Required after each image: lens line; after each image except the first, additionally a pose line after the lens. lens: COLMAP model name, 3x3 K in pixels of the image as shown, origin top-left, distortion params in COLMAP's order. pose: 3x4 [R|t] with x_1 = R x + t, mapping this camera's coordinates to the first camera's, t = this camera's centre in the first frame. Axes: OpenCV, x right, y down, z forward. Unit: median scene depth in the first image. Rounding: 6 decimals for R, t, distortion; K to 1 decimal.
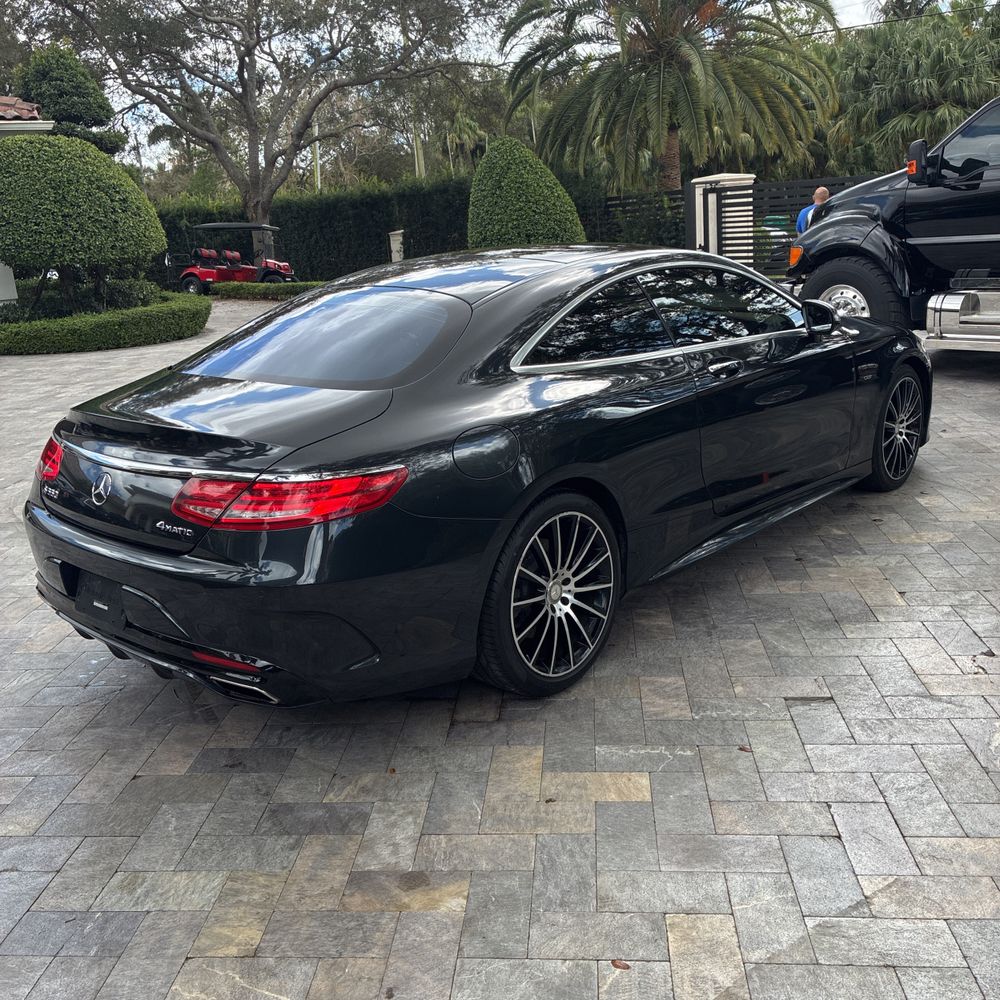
lens RADIAL K [[1012.0, 0, 481.5], [0, 1012.0, 494.5], [0, 0, 1]] dist [0.022150, 0.000000]
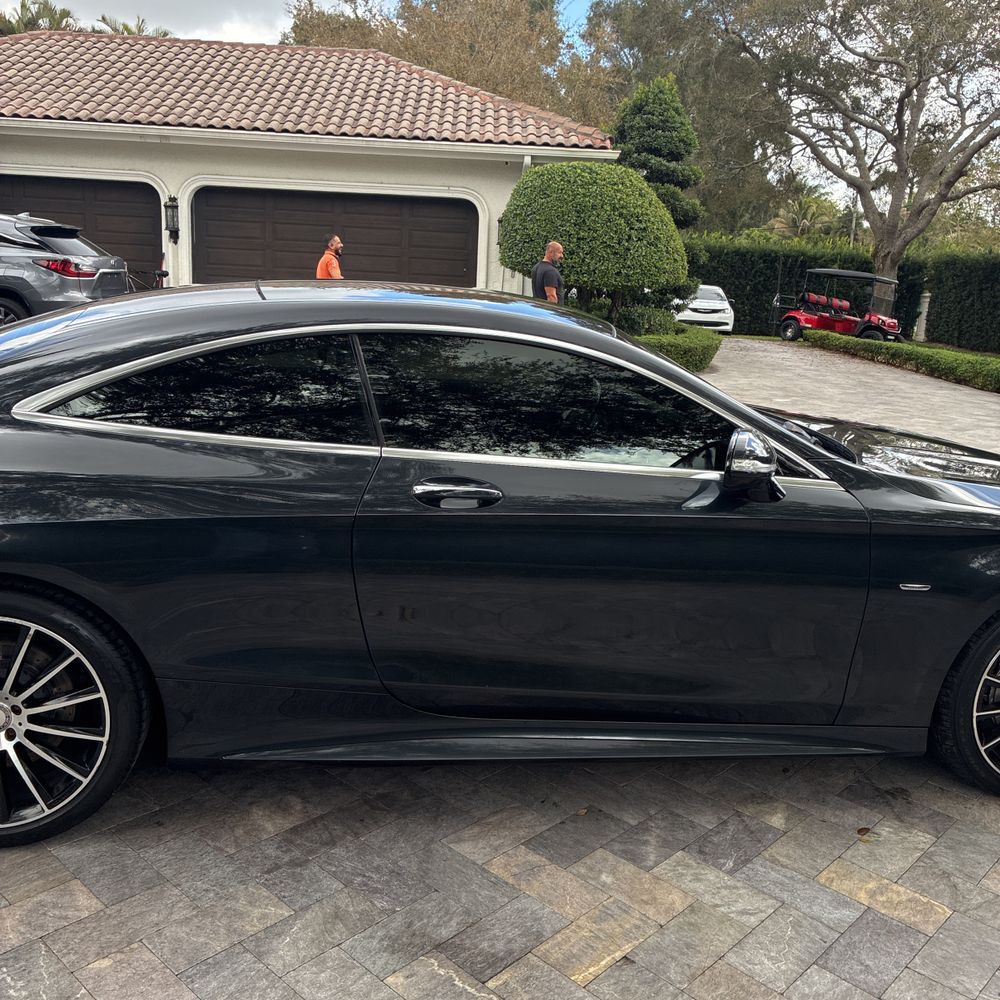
lens RADIAL K [[1012.0, 0, 506.4], [0, 1012.0, 492.5], [0, 0, 1]] dist [0.022150, 0.000000]
pose [[0.787726, 0.238207, -0.568106, 0.174608], [-0.262550, 0.964081, 0.040192, -0.044203], [0.557275, 0.117496, 0.821973, 0.133316]]
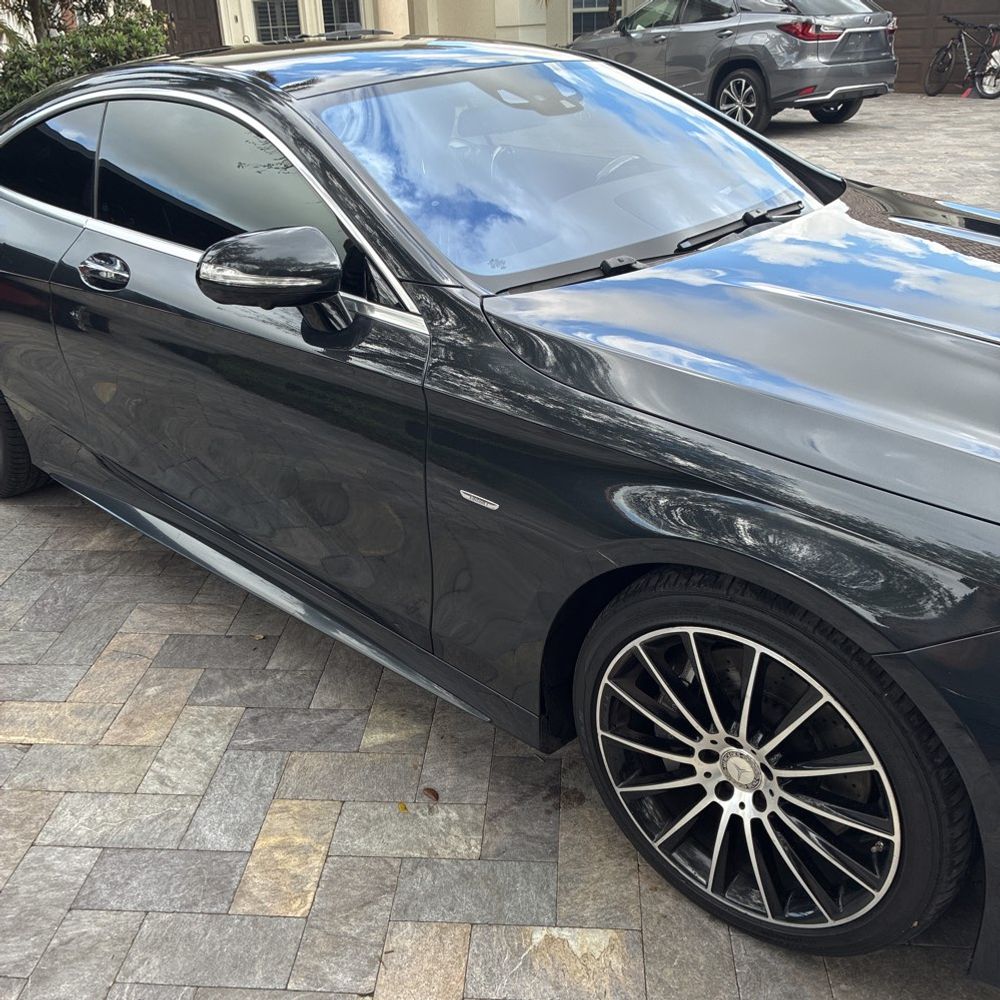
lens RADIAL K [[1012.0, 0, 493.3], [0, 1012.0, 507.9], [0, 0, 1]] dist [0.022150, 0.000000]
pose [[0.012363, 0.492557, -0.870193, 0.240000], [-0.228894, 0.848545, 0.477052, -0.099282], [0.973373, 0.193284, 0.123234, 0.327304]]
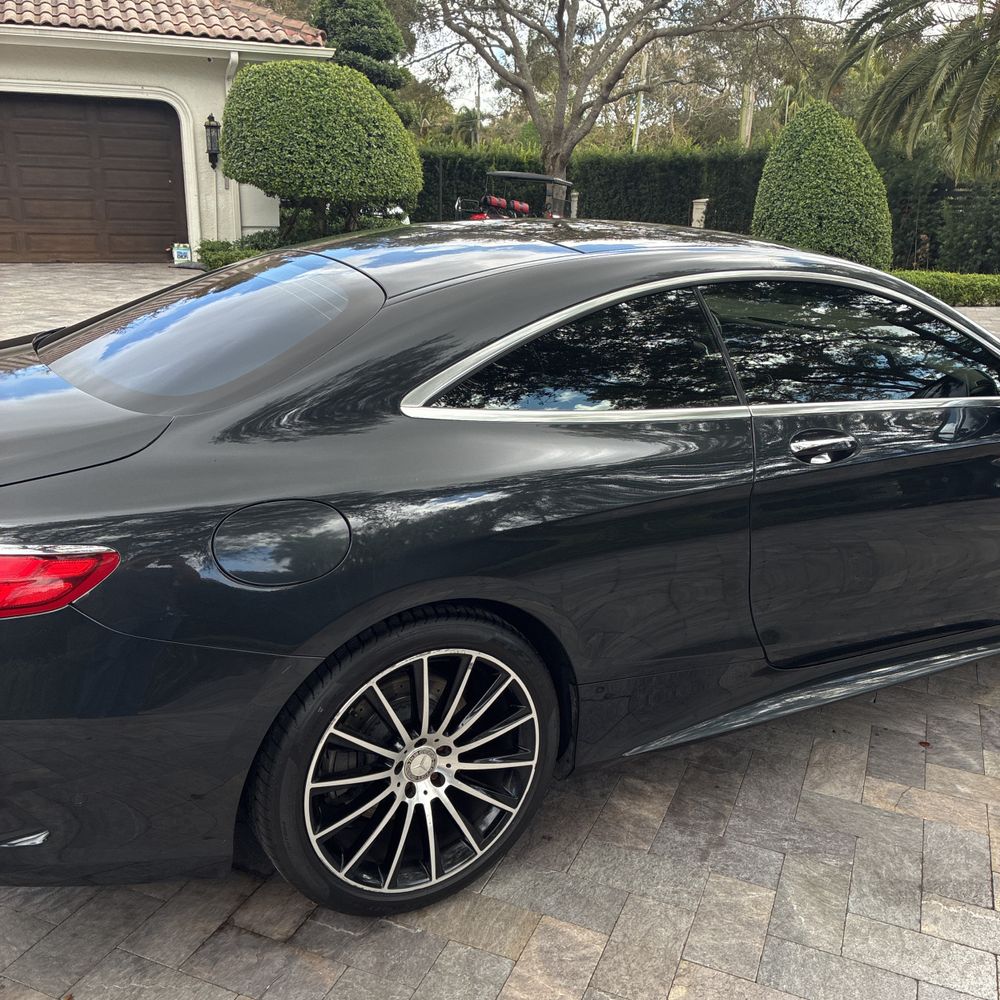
lens RADIAL K [[1012.0, 0, 501.4], [0, 1012.0, 509.6], [0, 0, 1]] dist [0.022150, 0.000000]
pose [[0.952239, 0.179294, -0.247174, 0.058240], [-0.167325, 0.983499, 0.068787, -0.026600], [0.255429, -0.024143, 0.966526, 0.091688]]
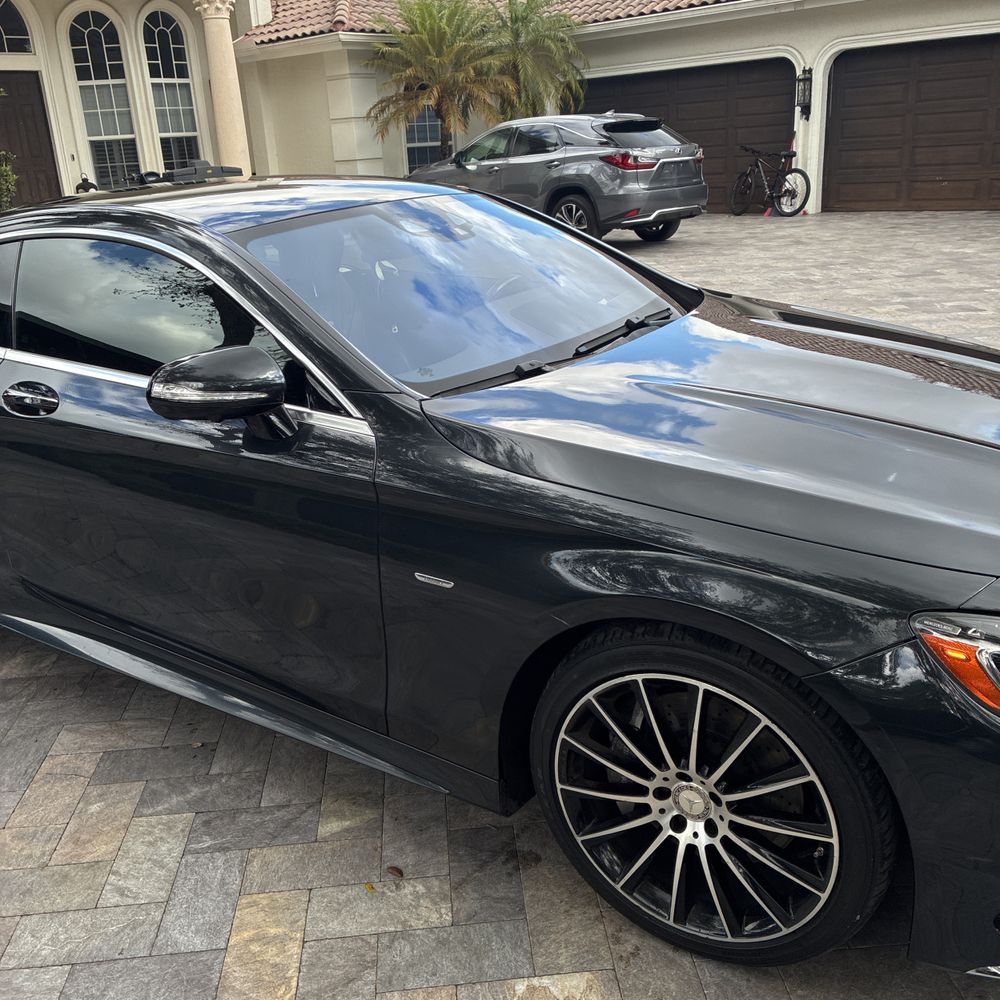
lens RADIAL K [[1012.0, 0, 494.6], [0, 1012.0, 506.2], [0, 0, 1]] dist [0.022150, 0.000000]
pose [[0.171496, 0.386180, -0.906341, 0.252748], [-0.222144, 0.911436, 0.346317, -0.098673], [0.959813, 0.141946, 0.242096, 0.313977]]
